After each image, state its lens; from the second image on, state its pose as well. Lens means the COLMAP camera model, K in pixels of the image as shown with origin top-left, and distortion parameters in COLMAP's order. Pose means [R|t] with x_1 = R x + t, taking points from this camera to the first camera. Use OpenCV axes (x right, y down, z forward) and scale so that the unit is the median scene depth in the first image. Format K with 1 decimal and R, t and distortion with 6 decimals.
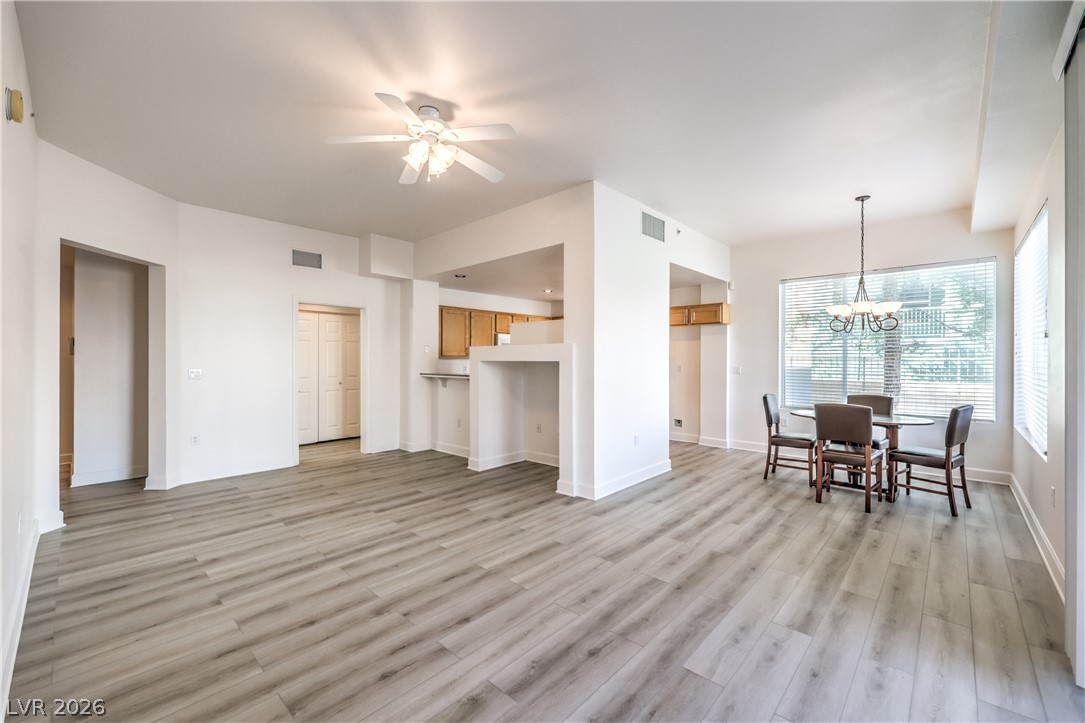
lens RADIAL K [[439.5, 0, 542.5], [0, 439.5, 361.5], [0, 0, 1]] dist [0.000731, -0.000167]
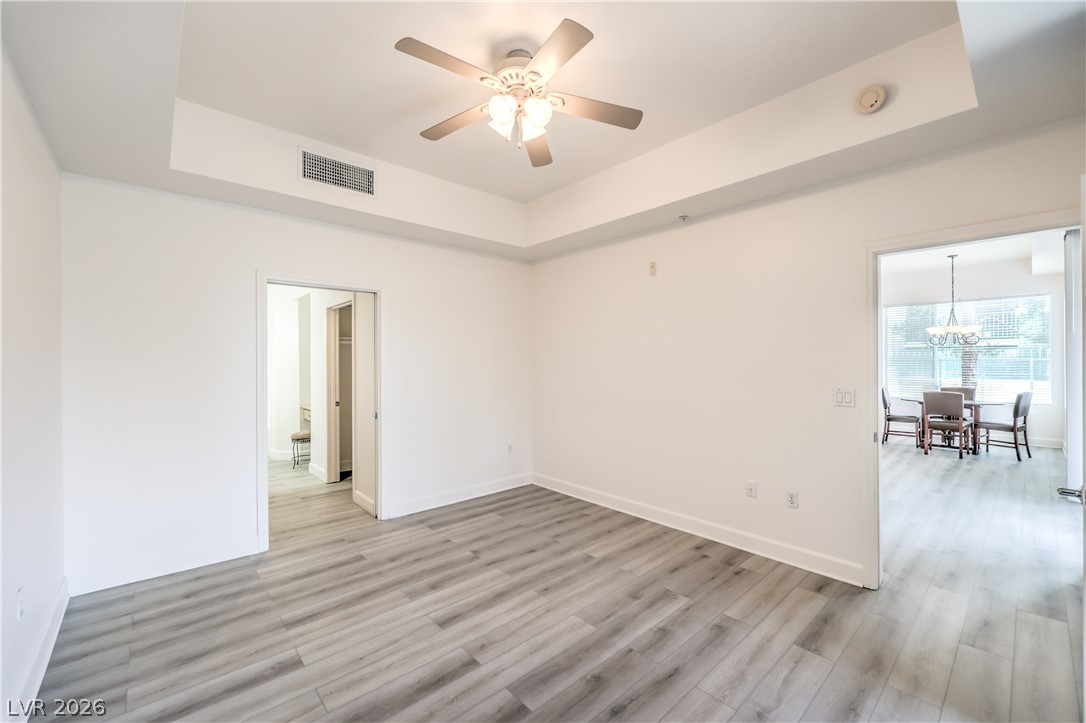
lens RADIAL K [[438.9, 0, 545.2], [0, 438.9, 364.8], [0, 0, 1]] dist [0.001678, 0.000390]
pose [[0.996438, -0.009277, -0.083812, -0.608683], [0.009221, 0.999957, -0.001059, -0.012279], [0.083818, 0.000282, 0.996481, -0.697682]]
